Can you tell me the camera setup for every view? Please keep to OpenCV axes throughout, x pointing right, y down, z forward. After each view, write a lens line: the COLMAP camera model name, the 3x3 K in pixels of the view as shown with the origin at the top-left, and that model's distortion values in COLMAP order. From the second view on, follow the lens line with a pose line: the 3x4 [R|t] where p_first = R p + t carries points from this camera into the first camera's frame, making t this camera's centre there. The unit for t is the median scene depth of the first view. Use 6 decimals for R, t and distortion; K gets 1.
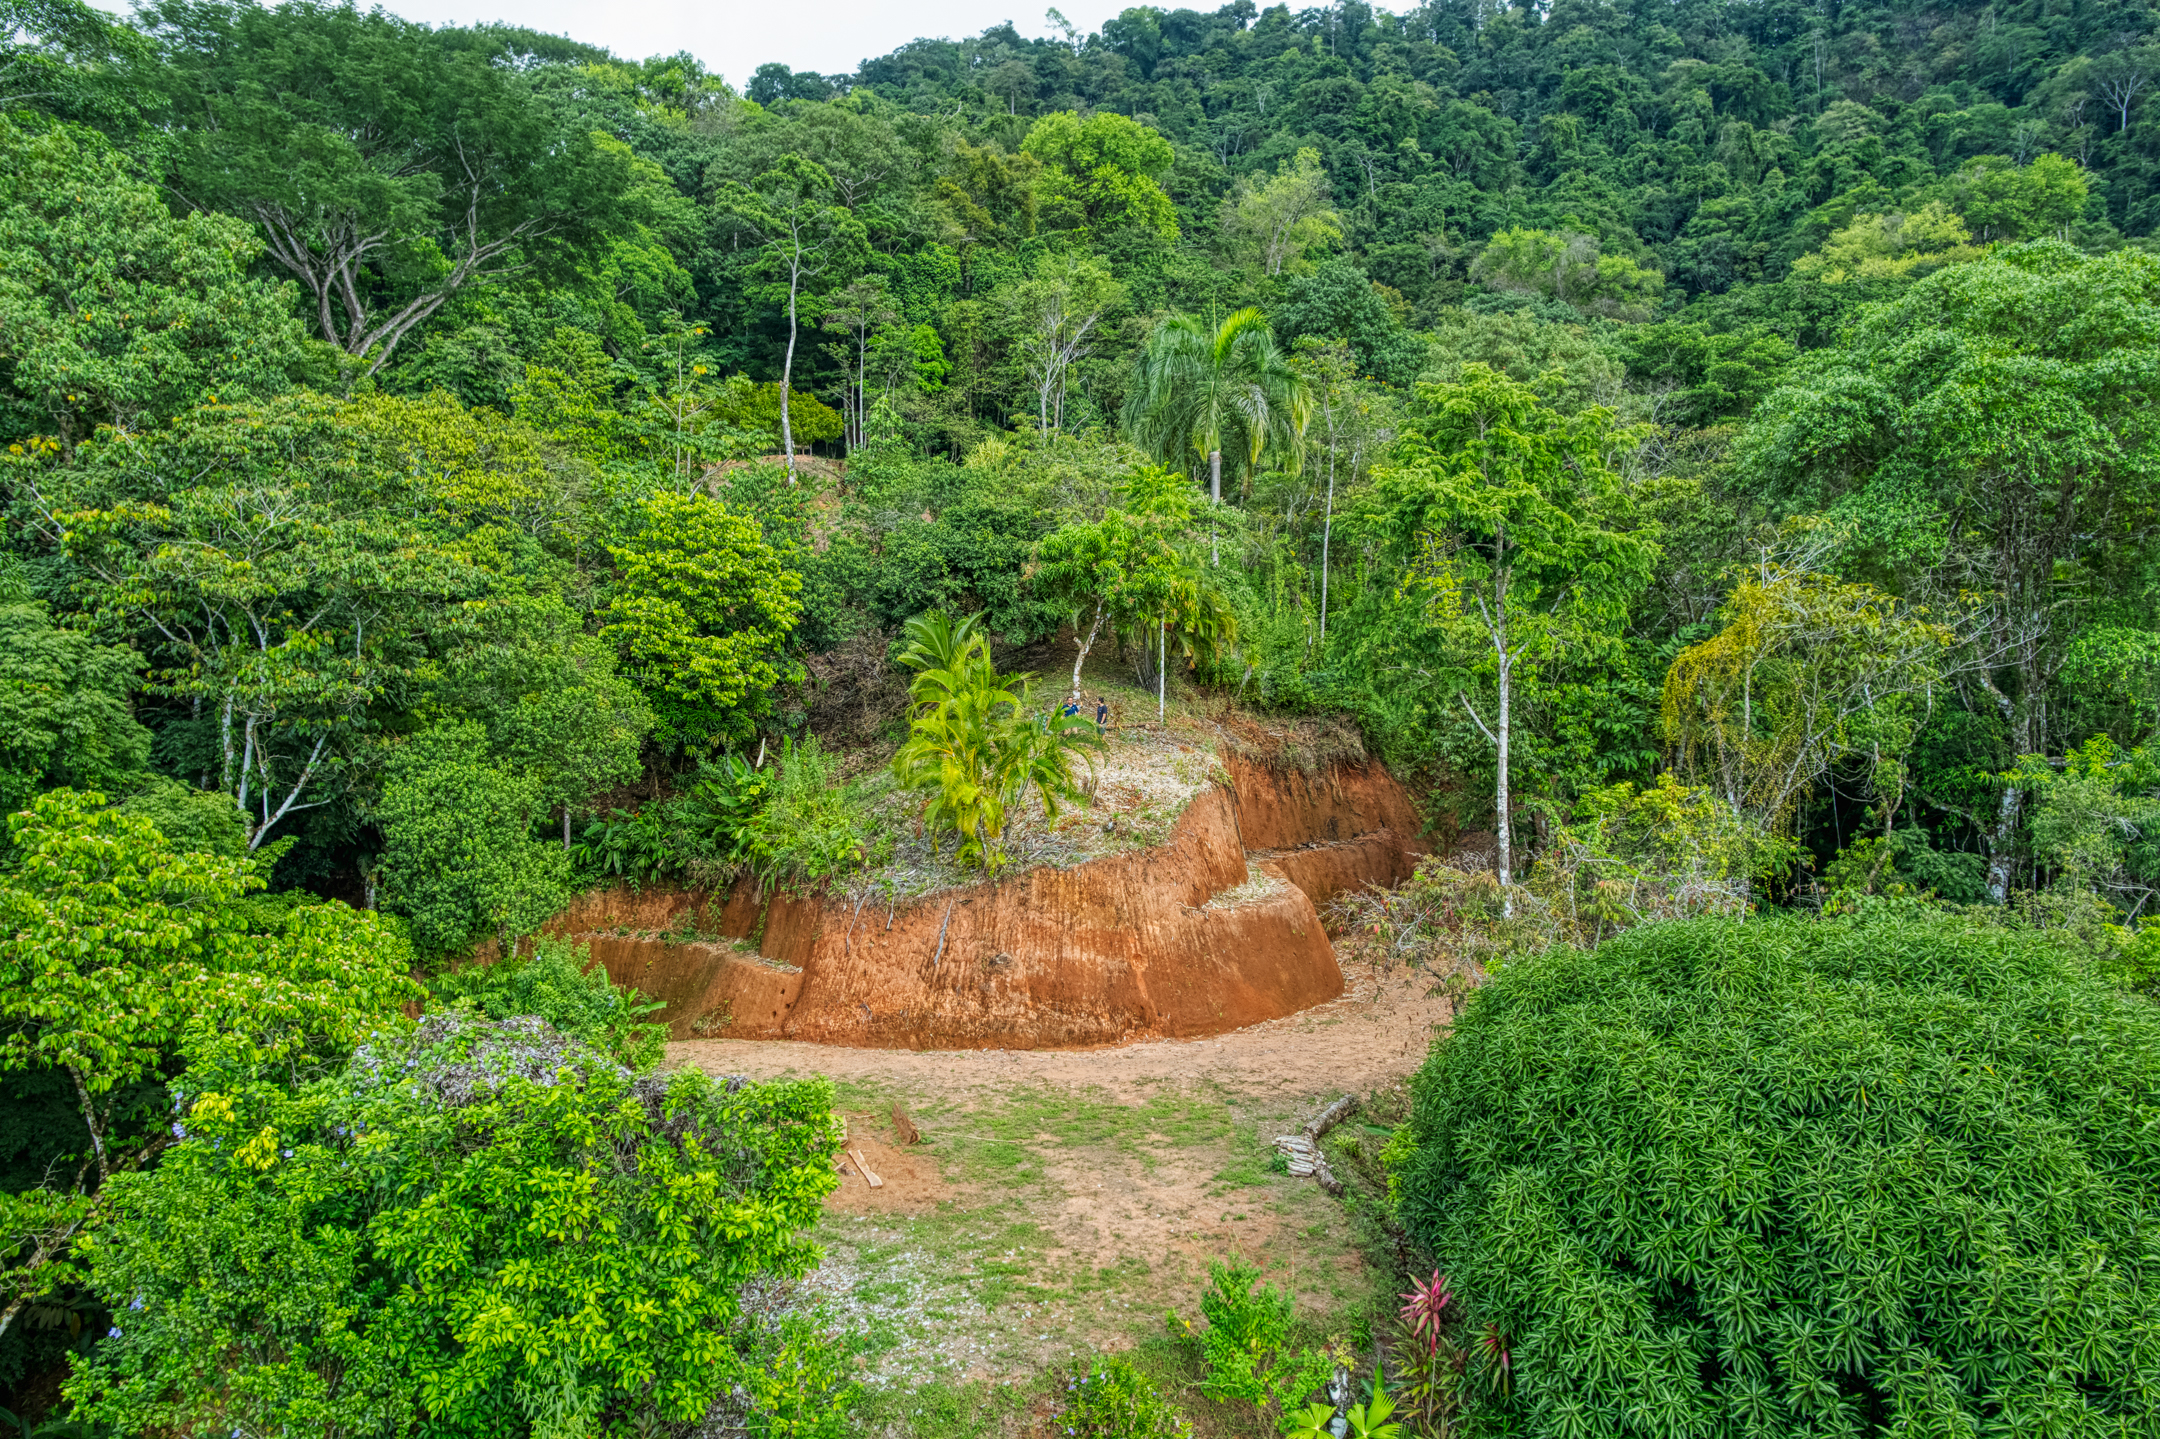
lens RADIAL K [[1385.5, 0, 1080.0], [0, 1385.5, 719.5], [0, 0, 1]] dist [-0.073037, 0.067111]
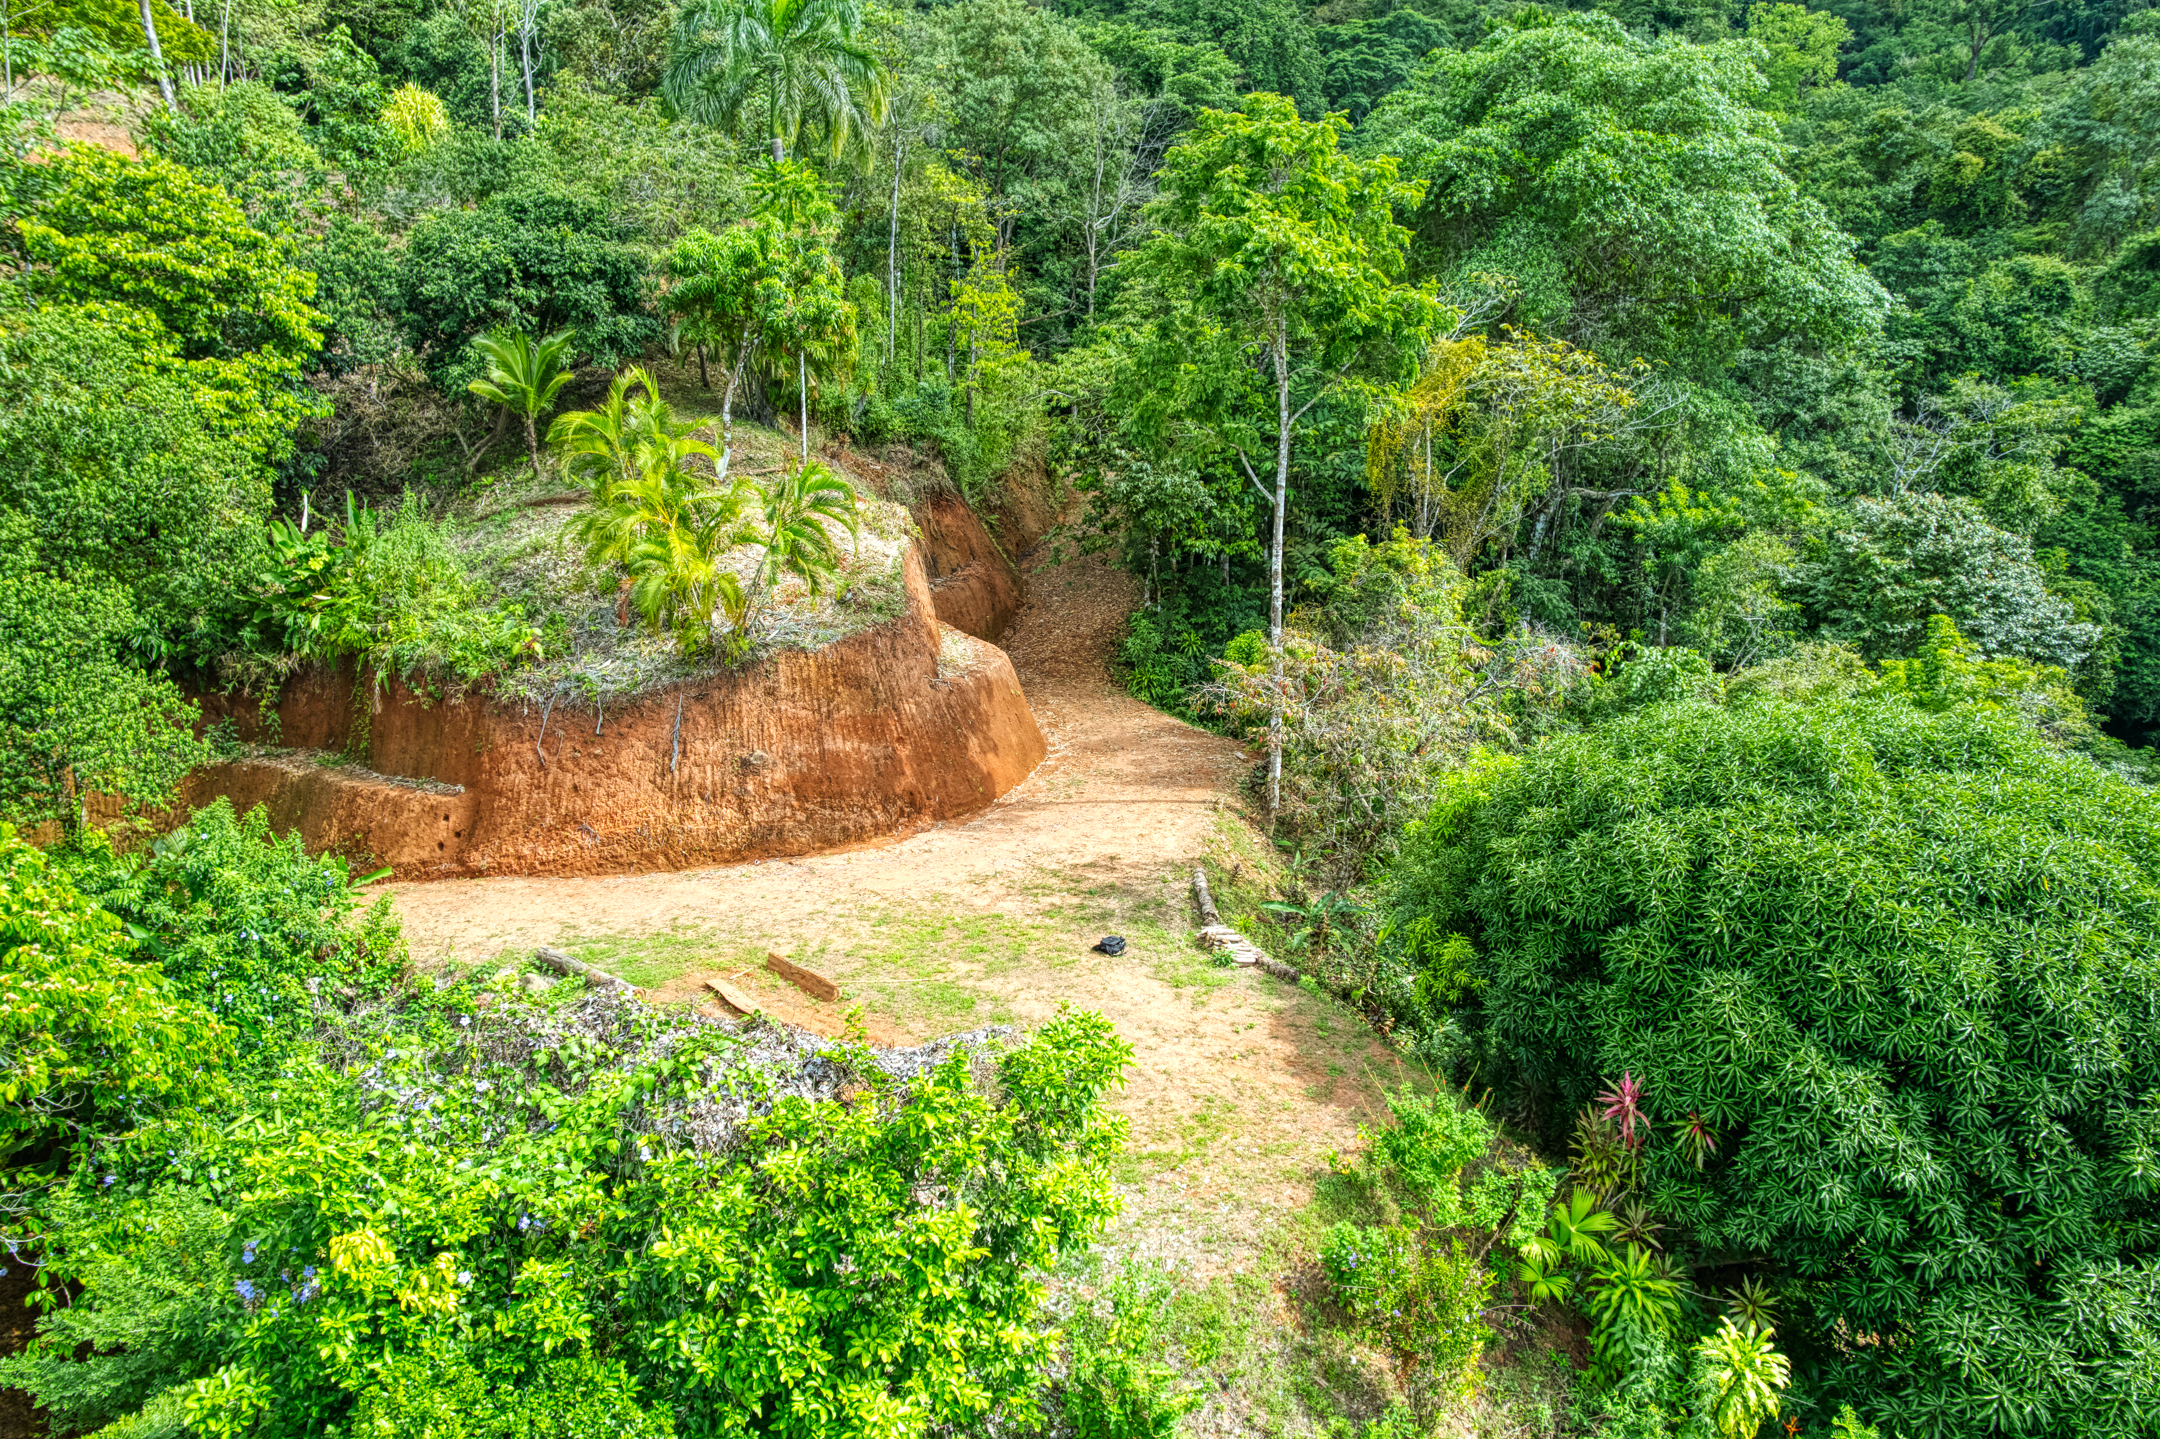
lens RADIAL K [[1385.5, 0, 1080.0], [0, 1385.5, 719.5], [0, 0, 1]] dist [-0.073037, 0.067111]
pose [[0.893913, -0.095614, 0.437925, -0.194350], [-0.003093, 0.975645, 0.219332, -0.033675], [-0.448230, -0.197418, 0.871846, 0.111392]]
